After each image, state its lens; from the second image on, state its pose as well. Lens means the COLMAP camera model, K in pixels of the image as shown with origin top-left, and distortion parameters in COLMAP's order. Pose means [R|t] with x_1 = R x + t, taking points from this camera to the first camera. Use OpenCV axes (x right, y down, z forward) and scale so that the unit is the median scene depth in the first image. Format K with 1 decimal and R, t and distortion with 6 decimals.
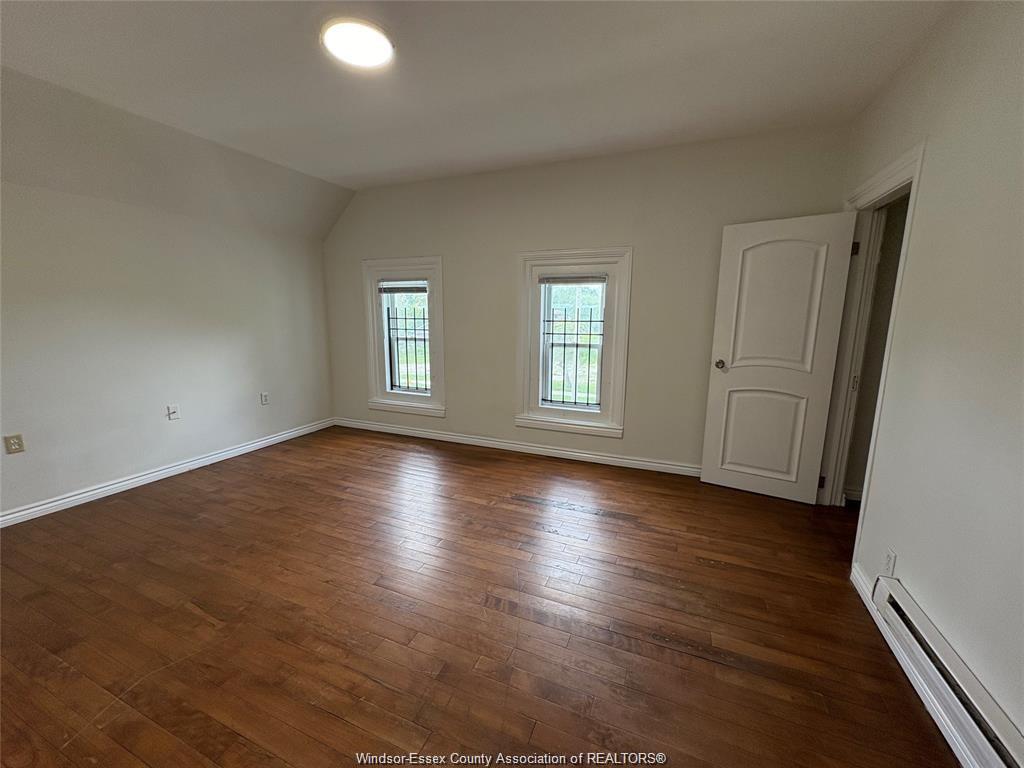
lens RADIAL K [[405.8, 0, 513.0], [0, 405.8, 382.3], [0, 0, 1]] dist [0.000001, -0.000325]
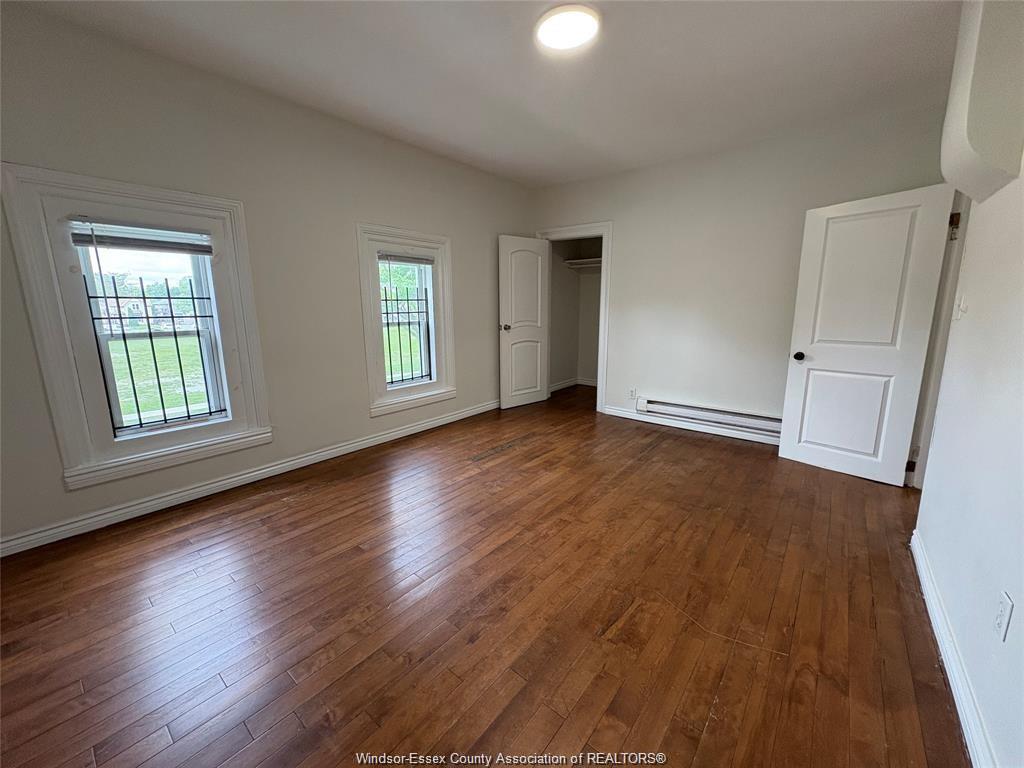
lens RADIAL K [[405.8, 0, 513.0], [0, 405.8, 382.3], [0, 0, 1]] dist [0.000001, -0.000325]
pose [[0.282283, -0.191200, 0.940084, -0.782038], [0.161824, 0.975385, 0.149788, -0.056358], [-0.945584, 0.109846, 0.306276, 0.445354]]
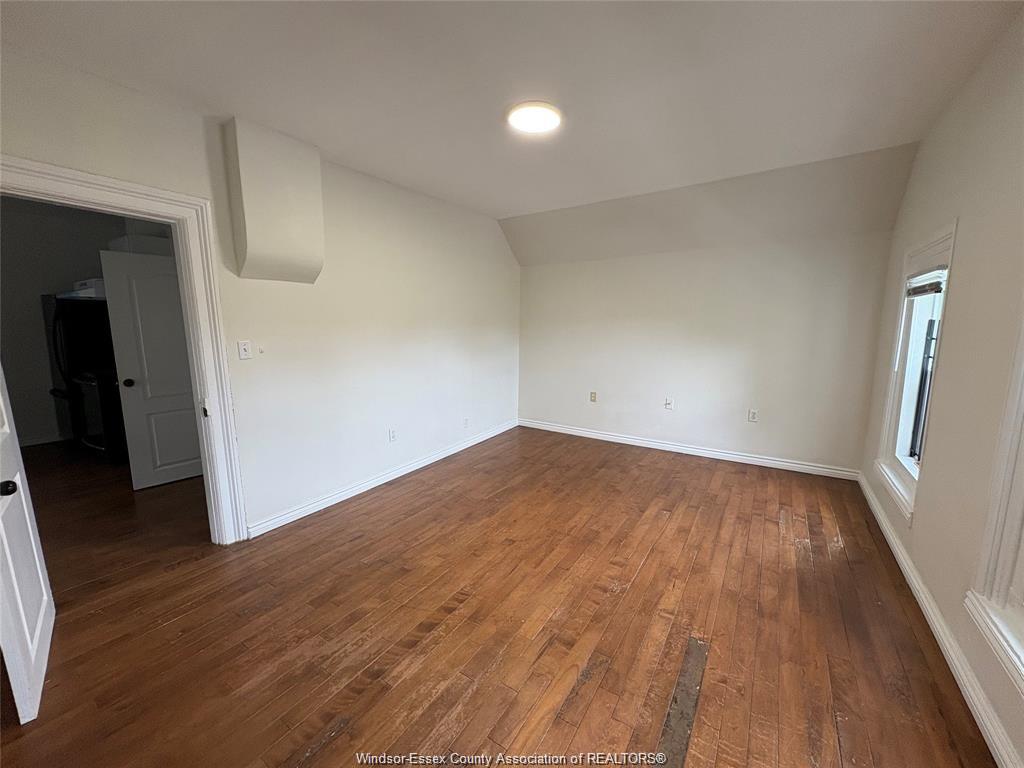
lens RADIAL K [[405.8, 0, 513.0], [0, 405.8, 382.3], [0, 0, 1]] dist [0.000001, -0.000325]
pose [[-0.178857, 0.134927, -0.974579, 0.470722], [-0.163310, 0.972740, 0.164644, -0.113569], [0.970227, 0.188606, -0.151947, 0.622443]]
